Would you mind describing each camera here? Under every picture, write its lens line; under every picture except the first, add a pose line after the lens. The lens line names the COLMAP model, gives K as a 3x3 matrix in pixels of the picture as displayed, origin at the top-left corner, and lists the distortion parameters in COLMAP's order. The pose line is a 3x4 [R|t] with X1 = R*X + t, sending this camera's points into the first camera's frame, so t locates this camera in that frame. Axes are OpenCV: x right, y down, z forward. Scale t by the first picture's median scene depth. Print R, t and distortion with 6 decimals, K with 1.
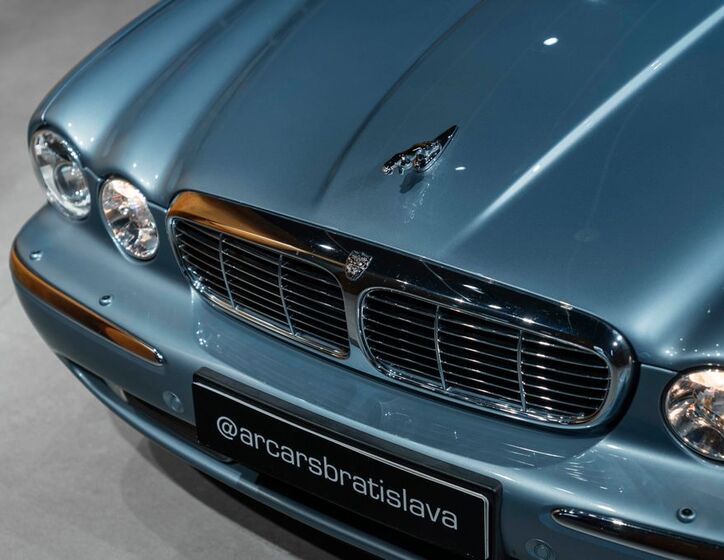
lens RADIAL K [[1646.5, 0, 360.1], [0, 1646.5, 281.9], [0, 0, 1]] dist [-0.007243, 0.000000]
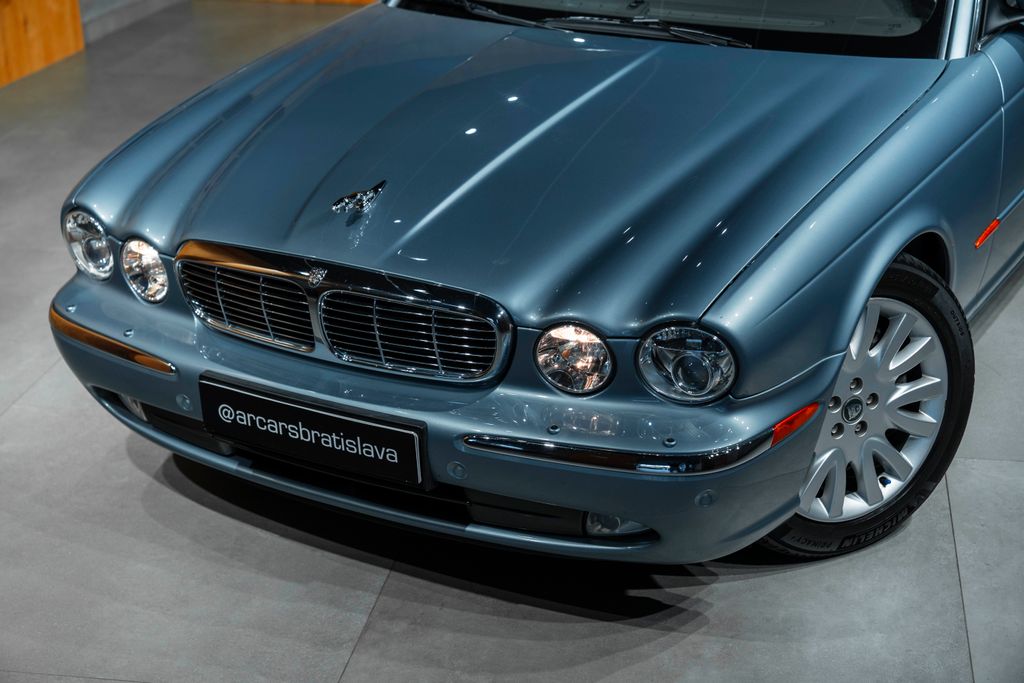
lens RADIAL K [[1758.1, 0, 515.1], [0, 1758.1, 342.5], [0, 0, 1]] dist [0.010903, 0.000000]
pose [[0.994748, -0.046792, 0.091033, 0.025415], [0.054856, 0.994591, -0.088198, 0.172399], [-0.086414, 0.092728, 0.991935, -0.448770]]
